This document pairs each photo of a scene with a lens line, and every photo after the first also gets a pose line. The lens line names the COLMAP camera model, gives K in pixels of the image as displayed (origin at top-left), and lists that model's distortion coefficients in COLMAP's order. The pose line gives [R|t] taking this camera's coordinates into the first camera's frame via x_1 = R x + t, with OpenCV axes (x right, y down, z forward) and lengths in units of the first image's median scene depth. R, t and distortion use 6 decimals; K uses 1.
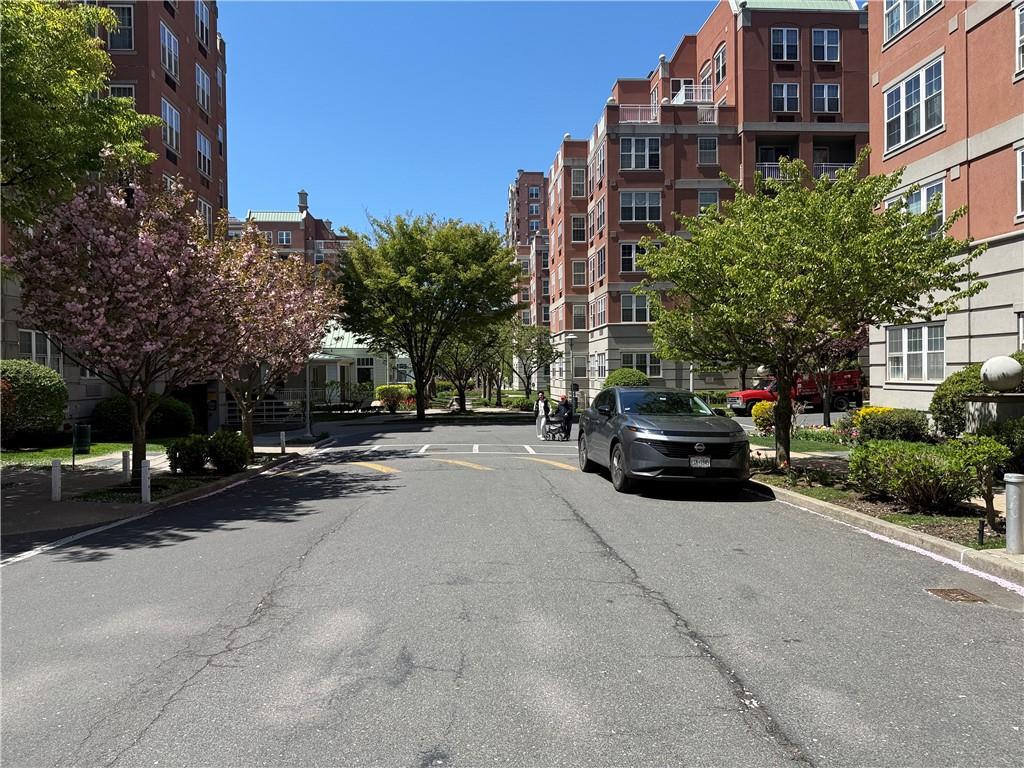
lens RADIAL K [[720.6, 0, 511.7], [0, 720.6, 377.8], [0, 0, 1]] dist [0.066534, -0.069034]
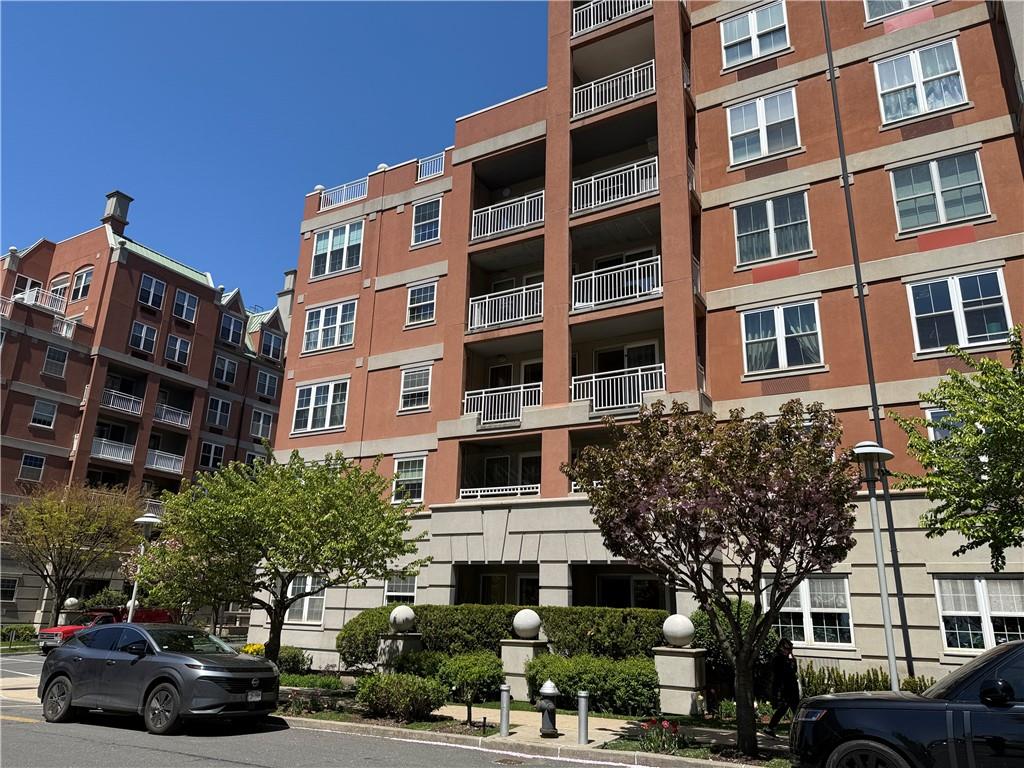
lens RADIAL K [[720.6, 0, 509.8], [0, 720.6, 379.6], [0, 0, 1]] dist [0.066534, -0.069034]
pose [[0.564166, 0.281814, 0.776078, -0.284542], [-0.029798, 0.946285, -0.321959, 0.001934], [-0.825124, 0.158513, 0.542259, -0.015120]]
